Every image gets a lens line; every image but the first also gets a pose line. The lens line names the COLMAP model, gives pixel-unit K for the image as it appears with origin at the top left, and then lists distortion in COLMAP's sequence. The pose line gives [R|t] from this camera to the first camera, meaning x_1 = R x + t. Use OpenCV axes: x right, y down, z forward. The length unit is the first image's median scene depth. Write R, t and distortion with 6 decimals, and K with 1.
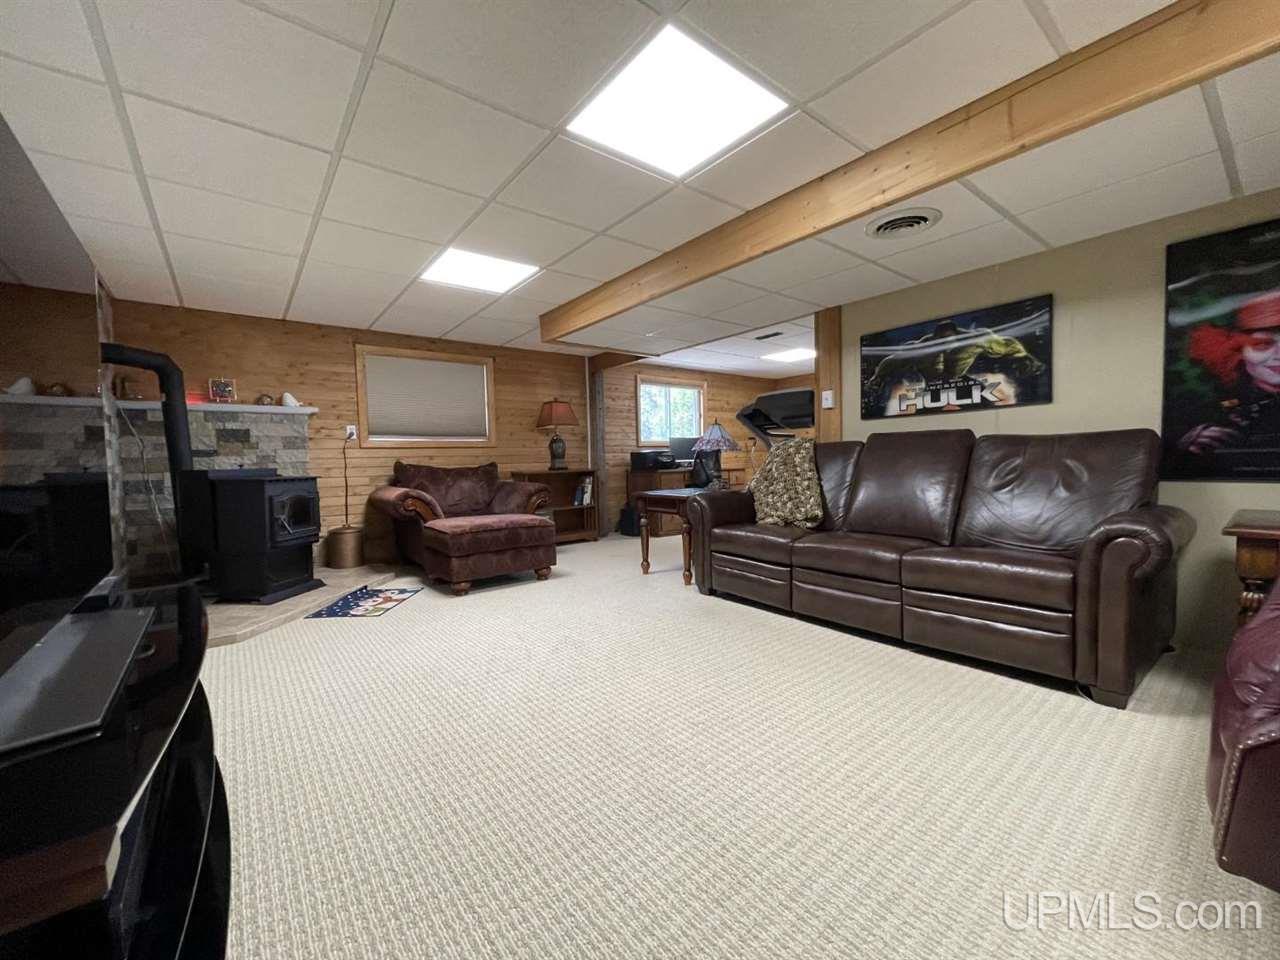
lens RADIAL K [[518.6, 0, 636.0], [0, 518.6, 486.0], [0, 0, 1]] dist [-0.000534, -0.000031]
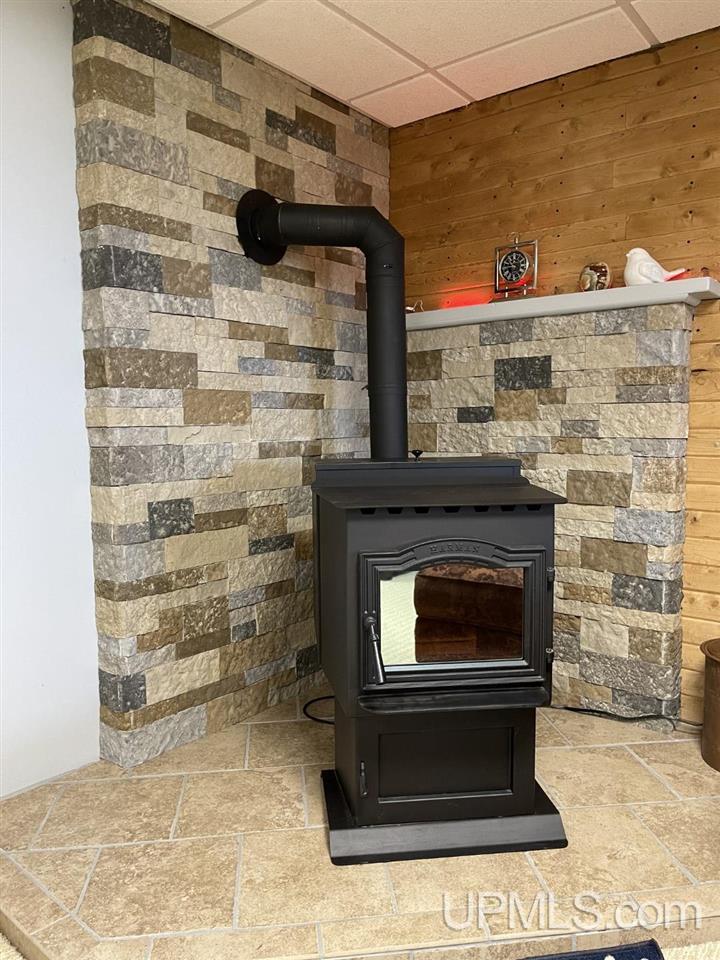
lens RADIAL K [[734.4, 0, 358.9], [0, 734.4, 481.3], [0, 0, 1]] dist [0.007884, 0.002994]
pose [[0.209236, 0.110508, -0.971601, -0.199290], [-0.042468, 0.993683, 0.103874, -0.065036], [0.976943, 0.019528, 0.212607, 0.733514]]
